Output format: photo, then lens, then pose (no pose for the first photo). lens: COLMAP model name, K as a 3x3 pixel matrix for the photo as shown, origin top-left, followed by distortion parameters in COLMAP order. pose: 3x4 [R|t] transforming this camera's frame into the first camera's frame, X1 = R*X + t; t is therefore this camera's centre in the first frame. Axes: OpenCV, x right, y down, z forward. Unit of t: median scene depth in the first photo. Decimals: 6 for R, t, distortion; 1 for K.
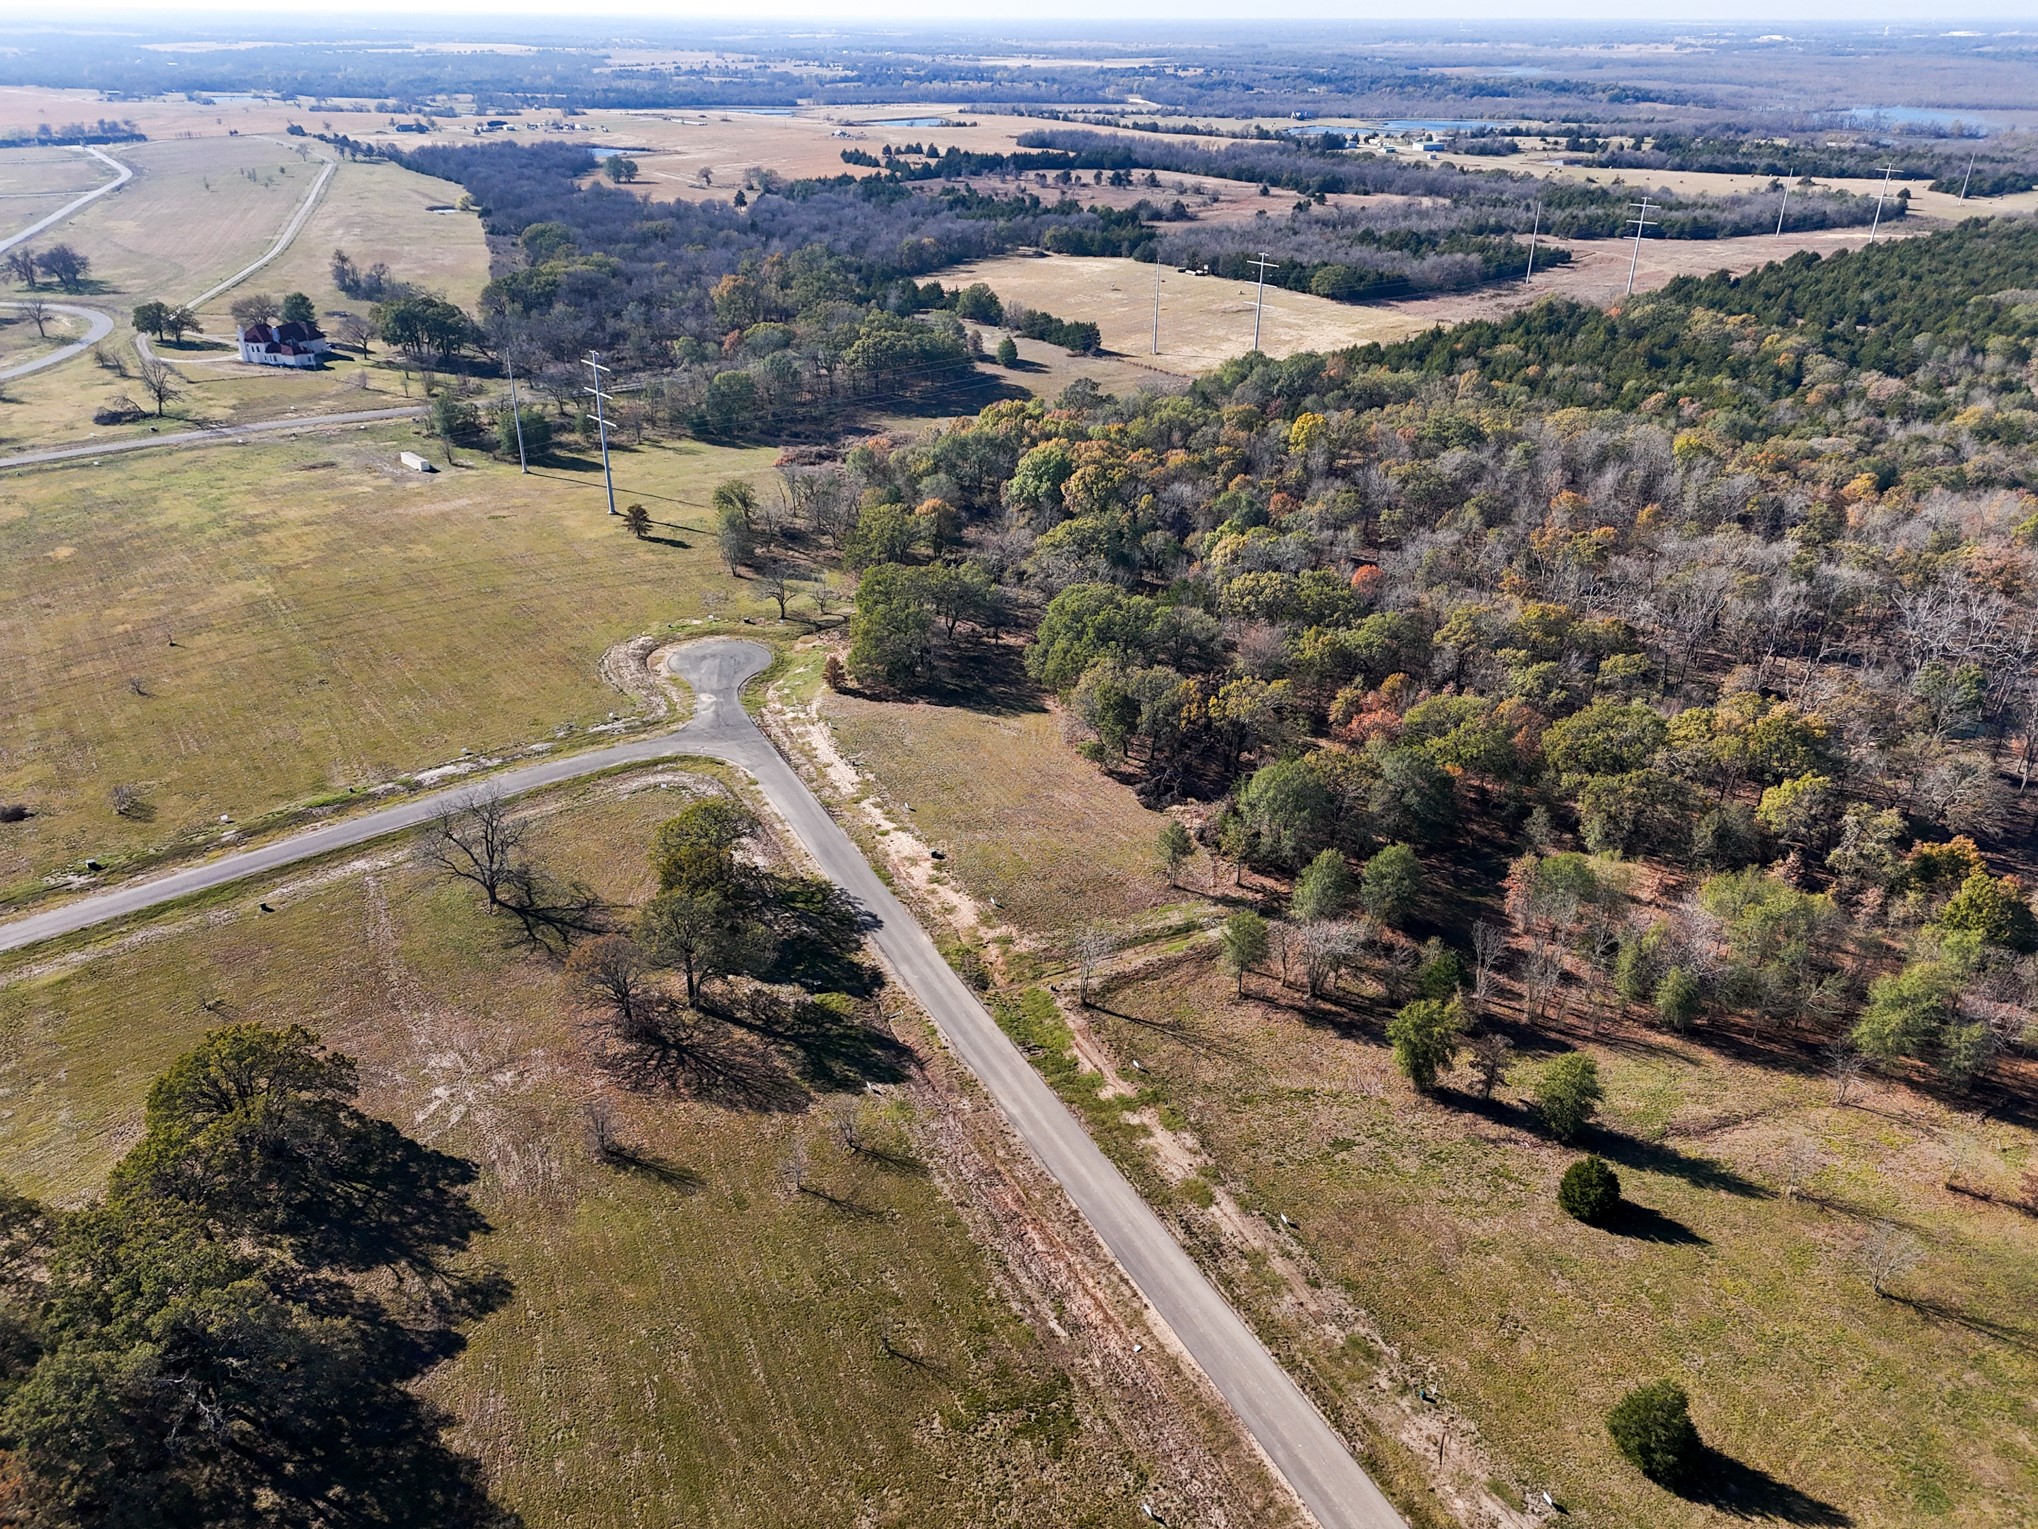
lens RADIAL K [[1492.8, 0, 1027.7], [0, 1492.8, 754.1], [0, 0, 1]] dist [0.060318, -0.051389]
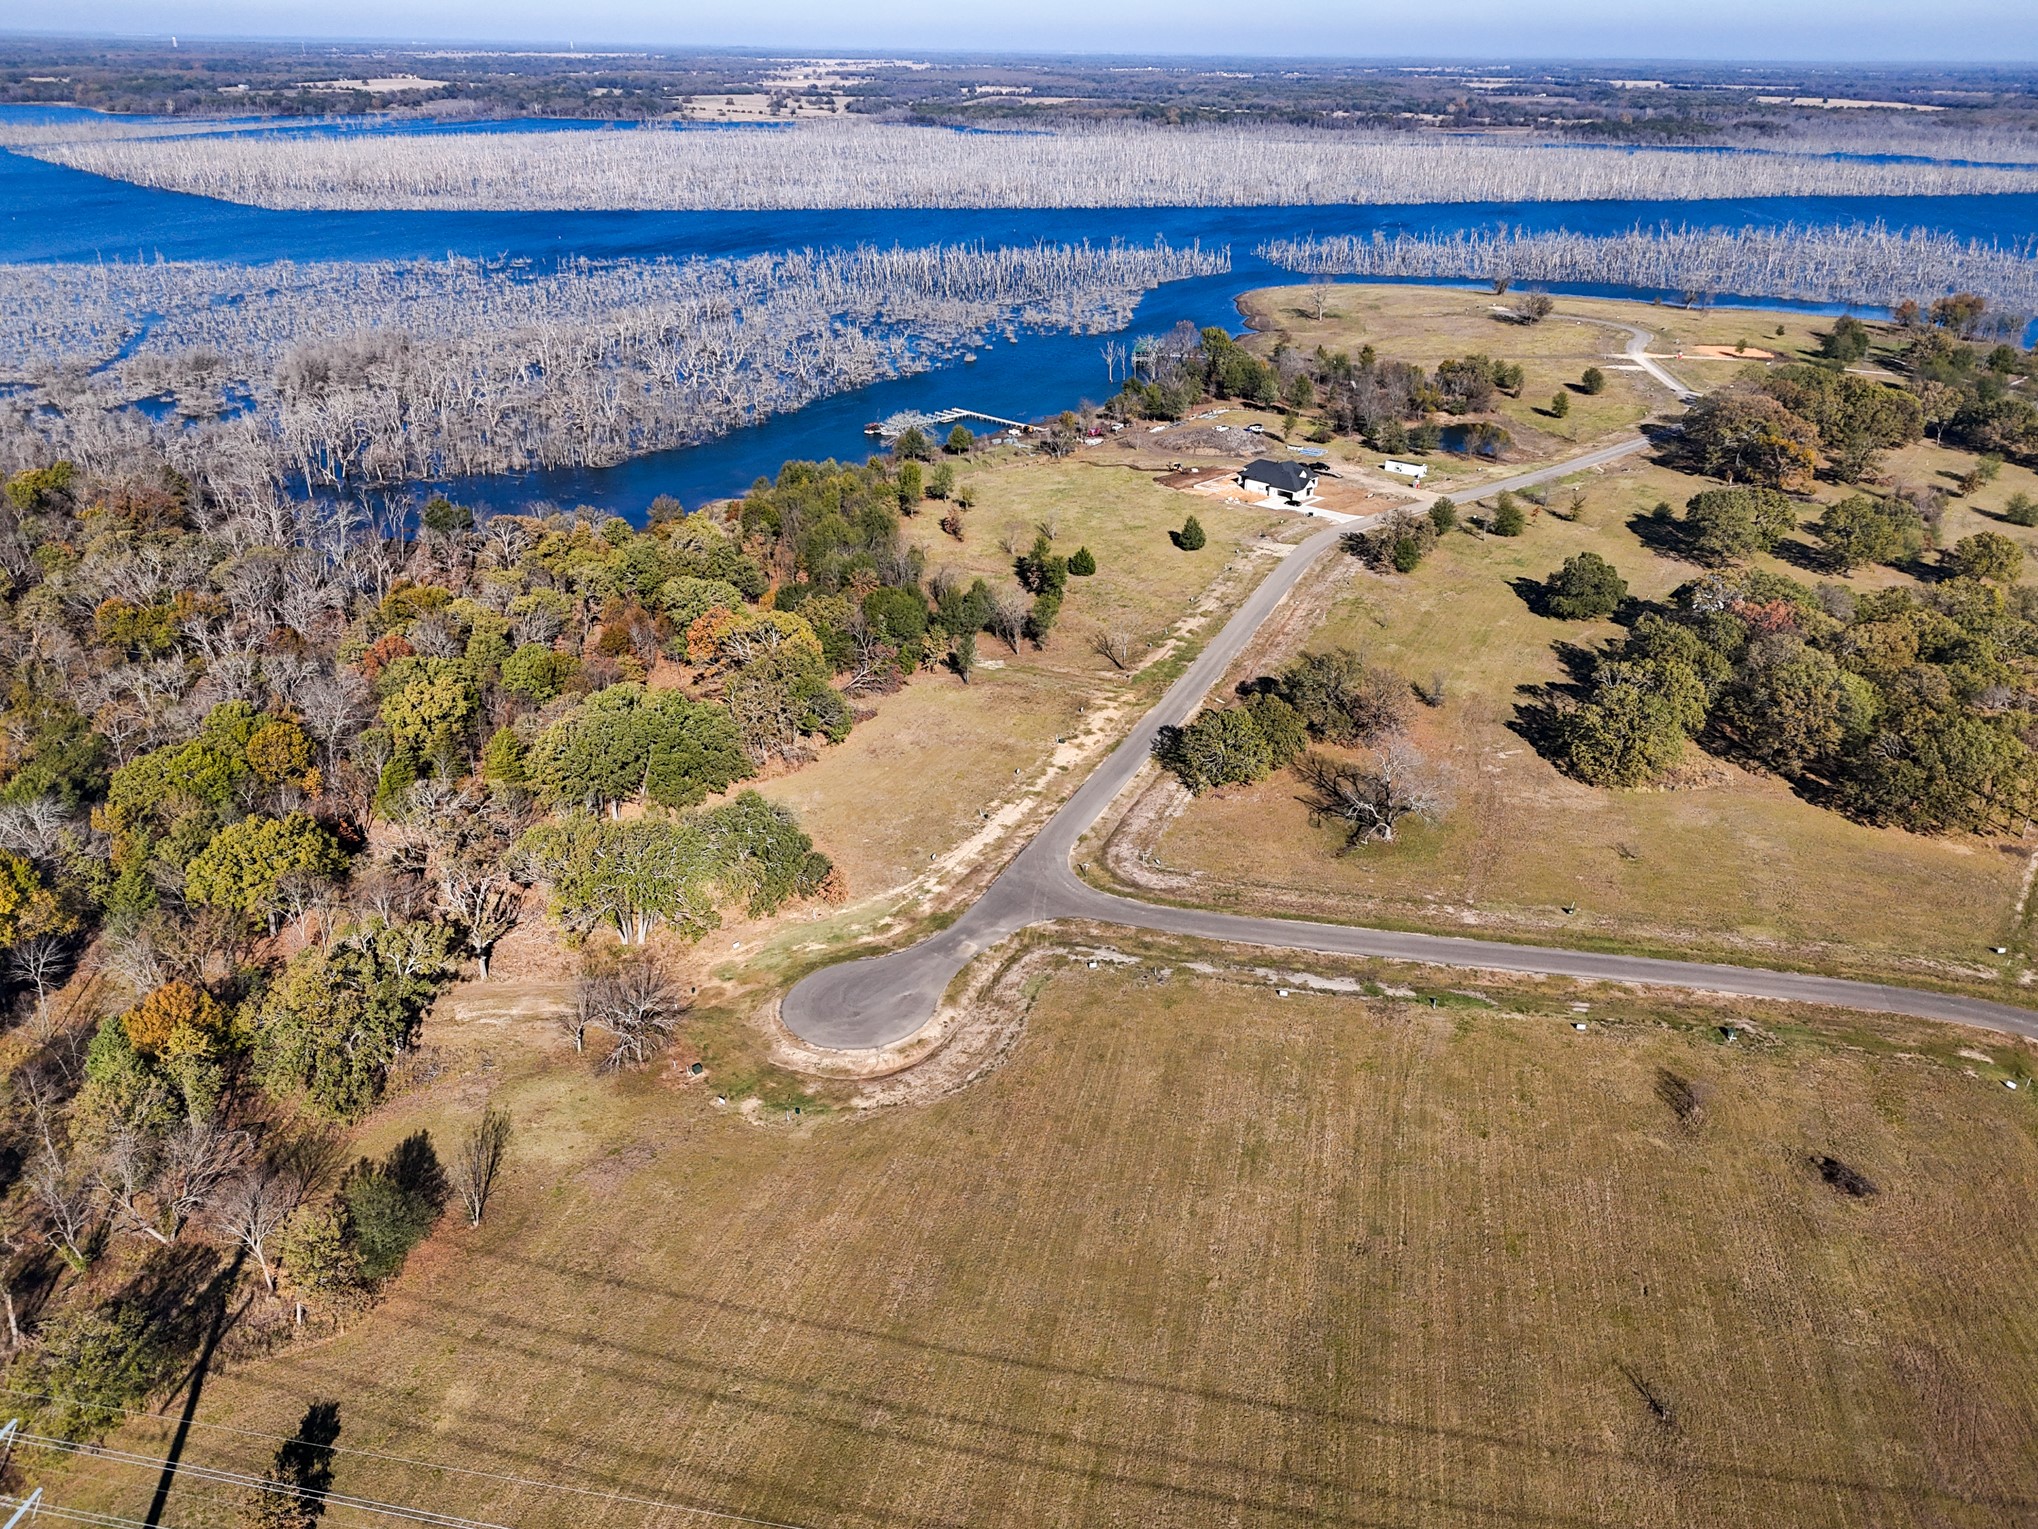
lens RADIAL K [[1492.8, 0, 1018.7], [0, 1492.8, 761.1], [0, 0, 1]] dist [0.060318, -0.051389]
pose [[-0.635334, -0.344994, 0.690891, -0.866255], [0.326138, 0.691088, 0.645005, -0.700574], [-0.699989, 0.635119, -0.326556, 1.409635]]
